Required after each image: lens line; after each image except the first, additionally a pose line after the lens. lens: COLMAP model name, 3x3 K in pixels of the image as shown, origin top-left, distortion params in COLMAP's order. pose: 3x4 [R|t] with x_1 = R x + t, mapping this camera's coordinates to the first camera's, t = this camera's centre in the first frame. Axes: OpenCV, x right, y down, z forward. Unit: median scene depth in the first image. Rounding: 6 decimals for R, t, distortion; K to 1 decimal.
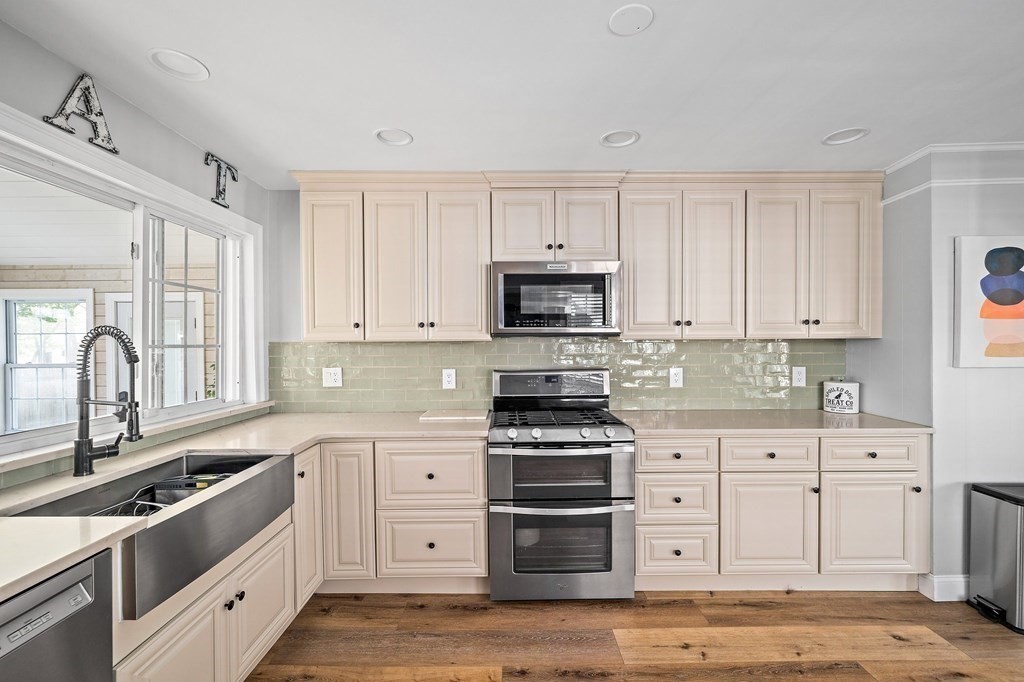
lens RADIAL K [[432.6, 0, 510.9], [0, 432.6, 346.5], [0, 0, 1]] dist [-0.000356, -0.000225]
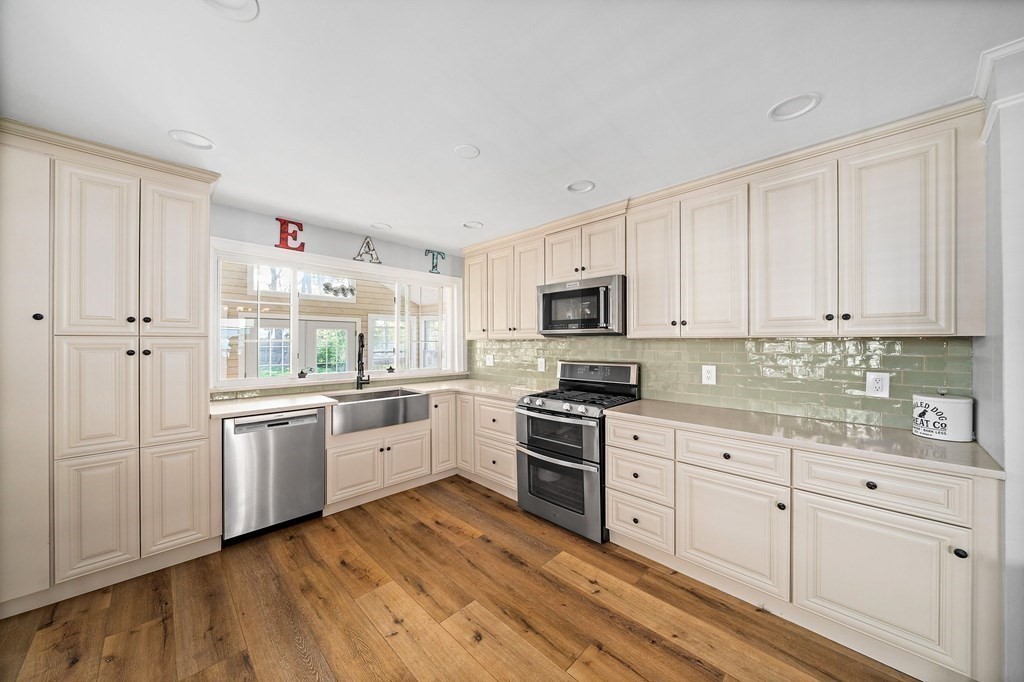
lens RADIAL K [[353.1, 0, 512.0], [0, 353.1, 341.0], [0, 0, 1]] dist [-0.004970, 0.000124]
pose [[0.705910, 0.004454, -0.708288, 0.790614], [-0.010881, 0.999930, -0.004557, -0.000234], [0.708218, 0.010923, 0.705909, 0.083799]]
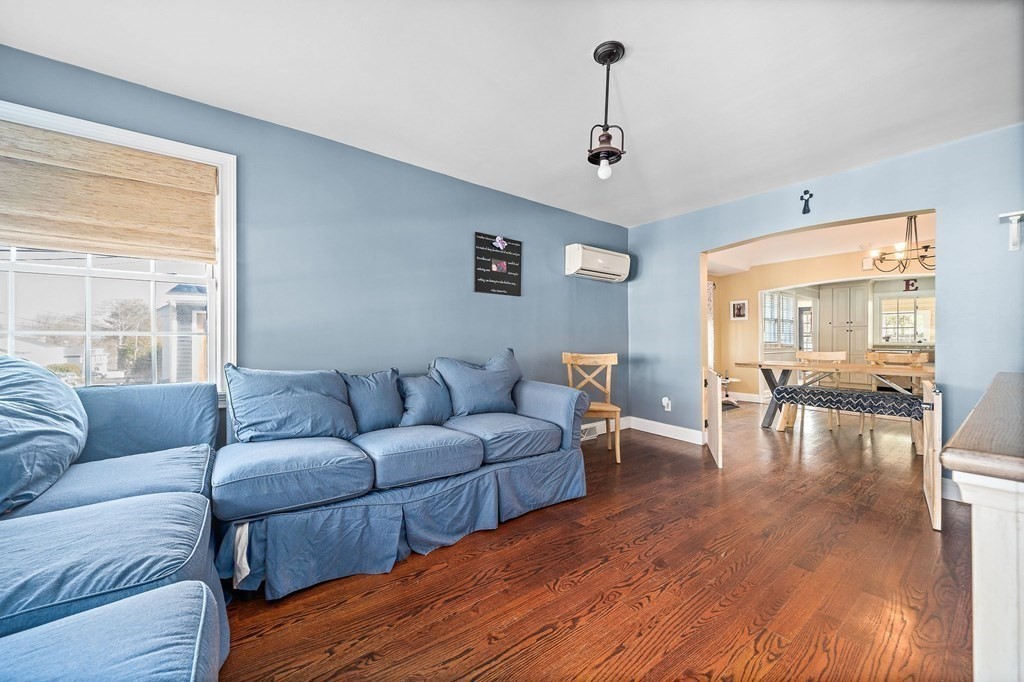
lens RADIAL K [[385.1, 0, 512.0], [0, 385.1, 341.0], [0, 0, 1]] dist [-0.007730, -0.000067]
pose [[-0.800547, 0.000854, -0.599269, 4.277876], [-0.006785, 0.999922, 0.010489, 0.112539], [0.599231, 0.012463, -0.800479, 1.024095]]
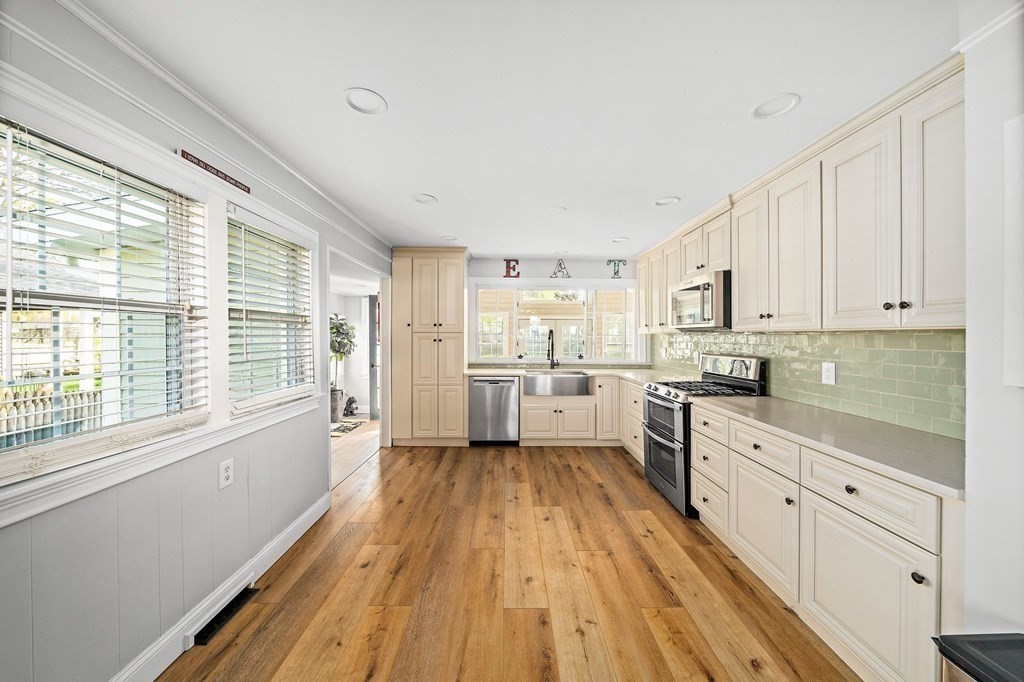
lens RADIAL K [[354.1, 0, 512.1], [0, 354.1, 336.4], [0, 0, 1]] dist [-0.000723, 0.000003]
pose [[0.006904, 0.007484, -0.999948, 1.364564], [-0.011344, 0.999908, 0.007406, -0.004327], [0.999912, 0.011292, 0.006989, 0.406197]]
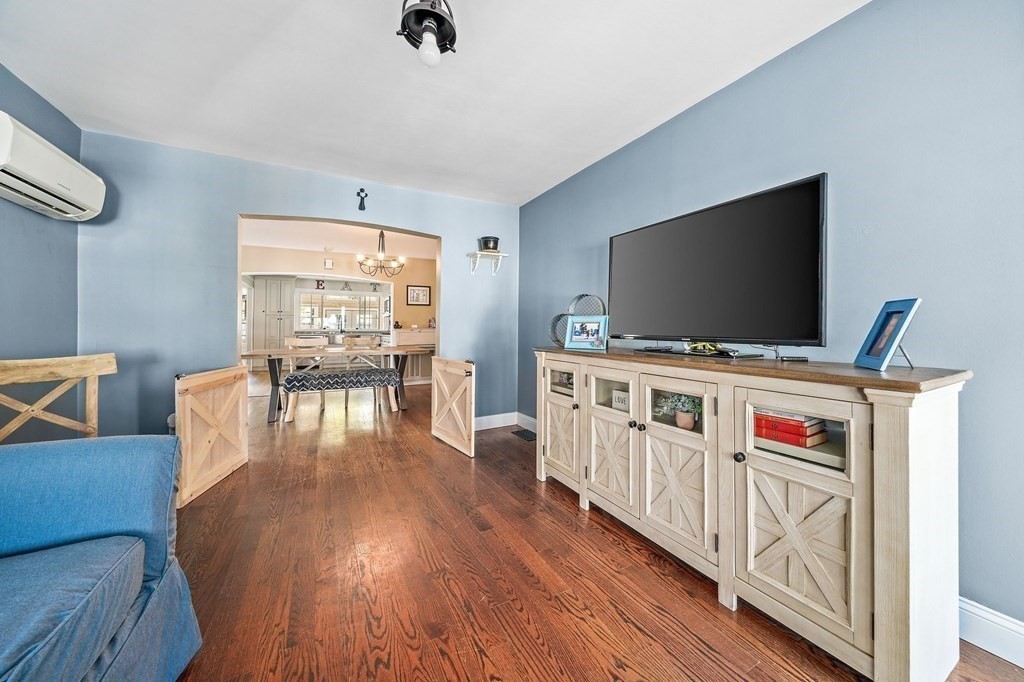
lens RADIAL K [[362.6, 0, 512.4], [0, 362.6, 322.8], [0, 0, 1]] dist [-0.002242, -0.000177]
pose [[0.465120, -0.011060, -0.885179, 4.116498], [-0.007680, 0.999834, -0.016528, 0.115854], [0.885214, 0.014486, 0.464958, 0.439966]]
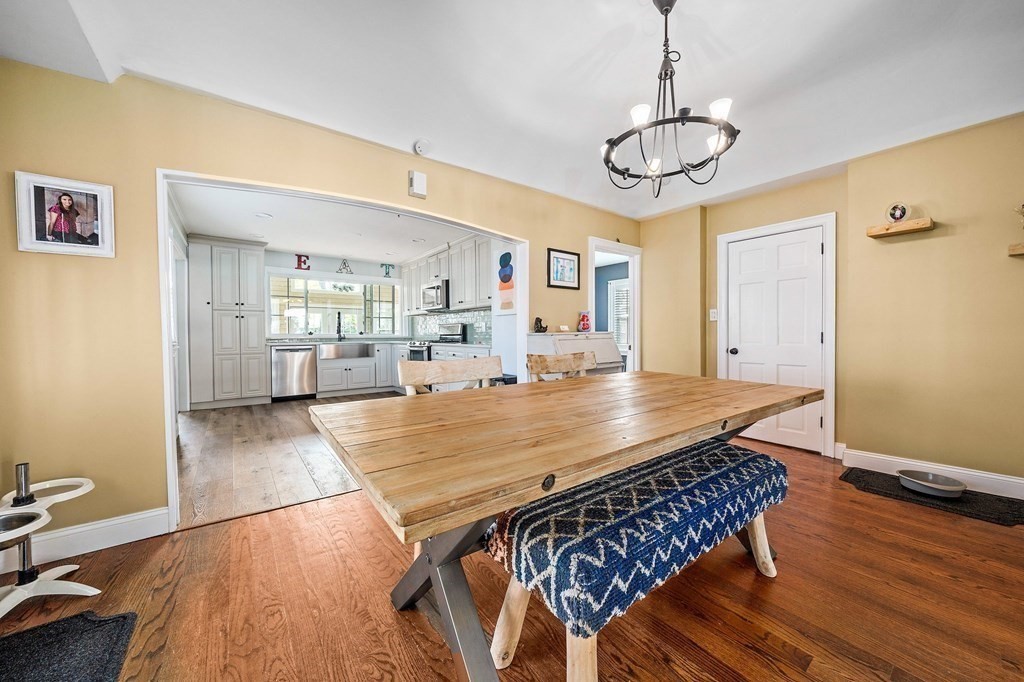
lens RADIAL K [[364.9, 0, 516.7], [0, 364.9, 341.2], [0, 0, 1]] dist [-0.008636, -0.000115]
pose [[0.611323, 0.018518, -0.791164, 2.341967], [-0.004869, 0.999795, 0.019639, 0.127492], [0.791366, -0.008153, 0.611288, 0.027322]]
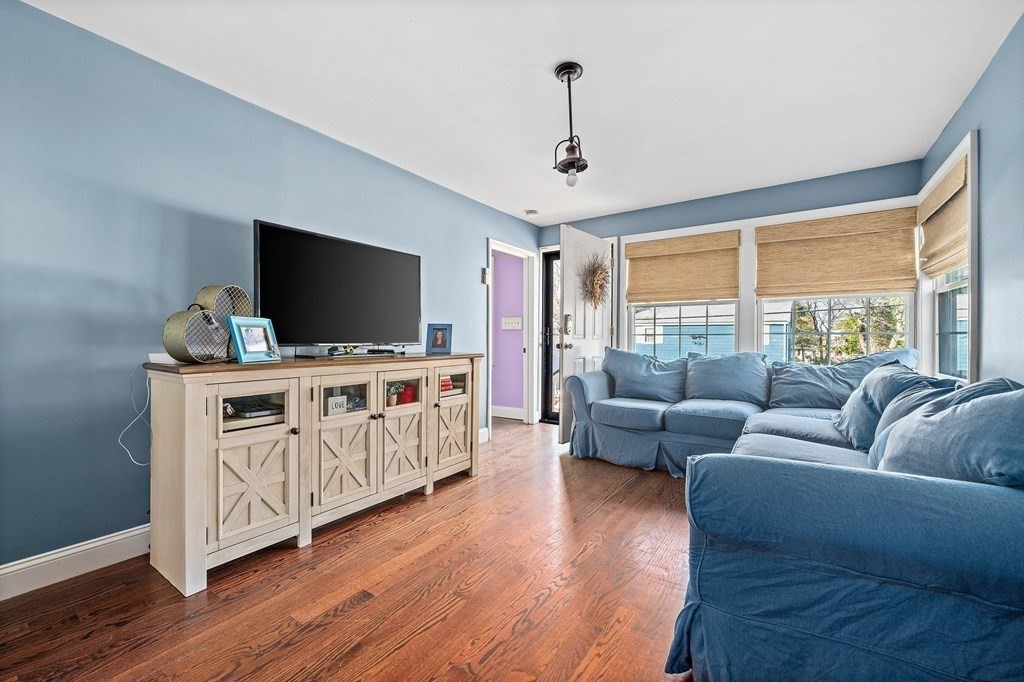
lens RADIAL K [[418.0, 0, 513.0], [0, 418.0, 333.9], [0, 0, 1]] dist [-0.000107, -0.000008]
pose [[0.571796, 0.009360, 0.820343, 2.919245], [0.003629, 0.999896, -0.013938, 0.125005], [-0.820388, 0.010947, 0.571702, 0.147446]]
